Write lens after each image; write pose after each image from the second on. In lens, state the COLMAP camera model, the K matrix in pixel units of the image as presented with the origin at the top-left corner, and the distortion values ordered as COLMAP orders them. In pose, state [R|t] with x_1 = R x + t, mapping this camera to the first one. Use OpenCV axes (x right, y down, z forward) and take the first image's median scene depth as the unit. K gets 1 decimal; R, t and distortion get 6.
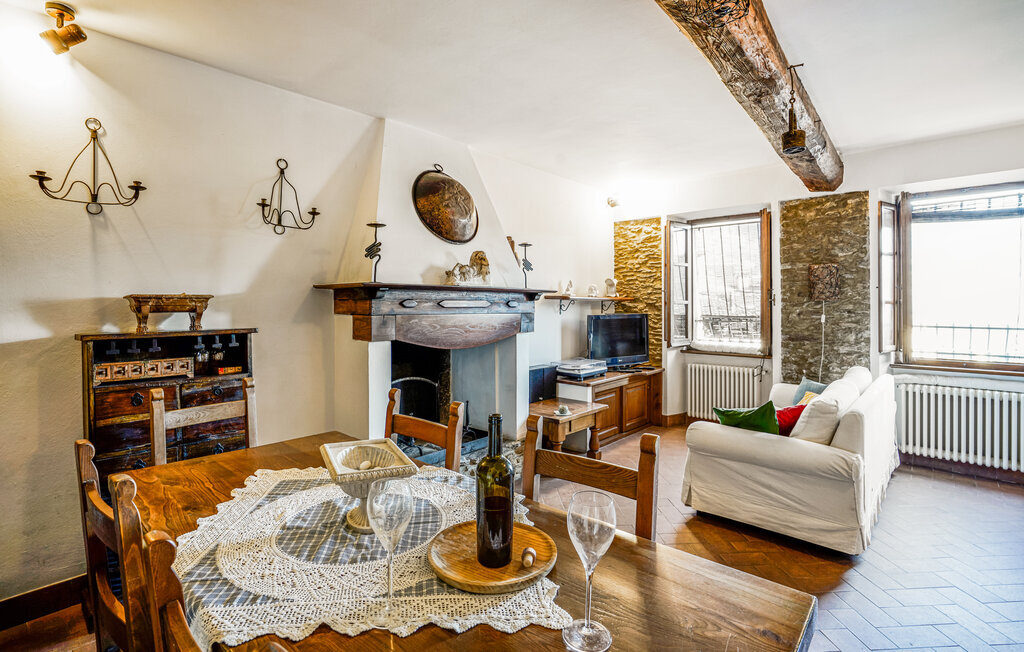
lens RADIAL K [[458.4, 0, 511.5], [0, 458.4, 312.6], [0, 0, 1]] dist [-0.022796, 0.007276]
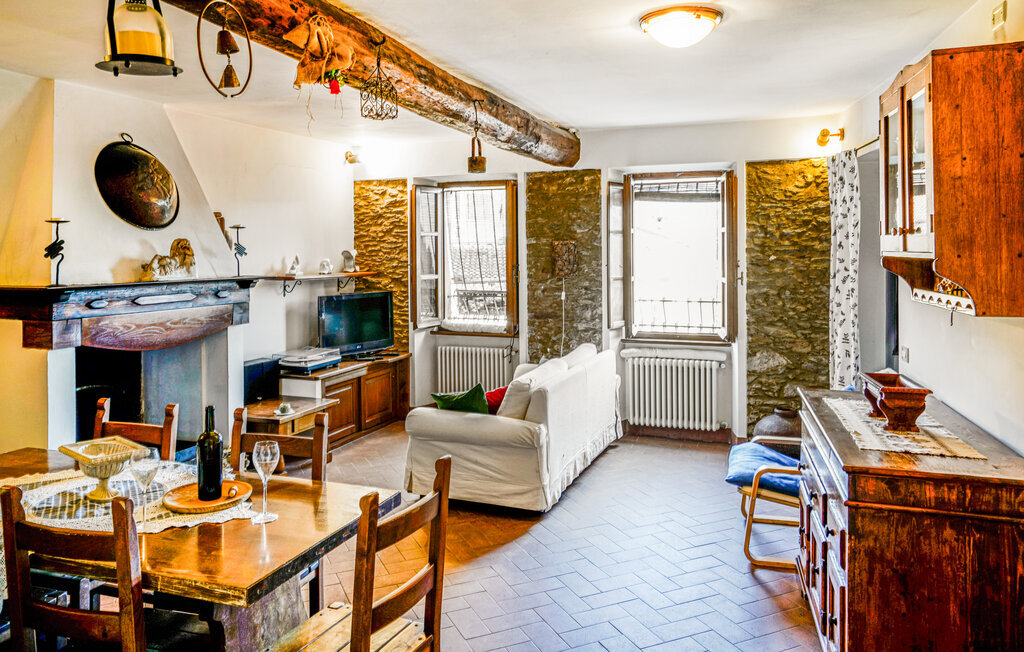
lens RADIAL K [[716.3, 0, 514.8], [0, 716.3, 262.7], [0, 0, 1]] dist [-0.001638, 0.045699]
pose [[0.925594, -0.006171, 0.378467, 0.000779], [0.004440, 0.999975, 0.005449, -0.070726], [-0.378491, -0.003363, 0.925599, -0.419391]]
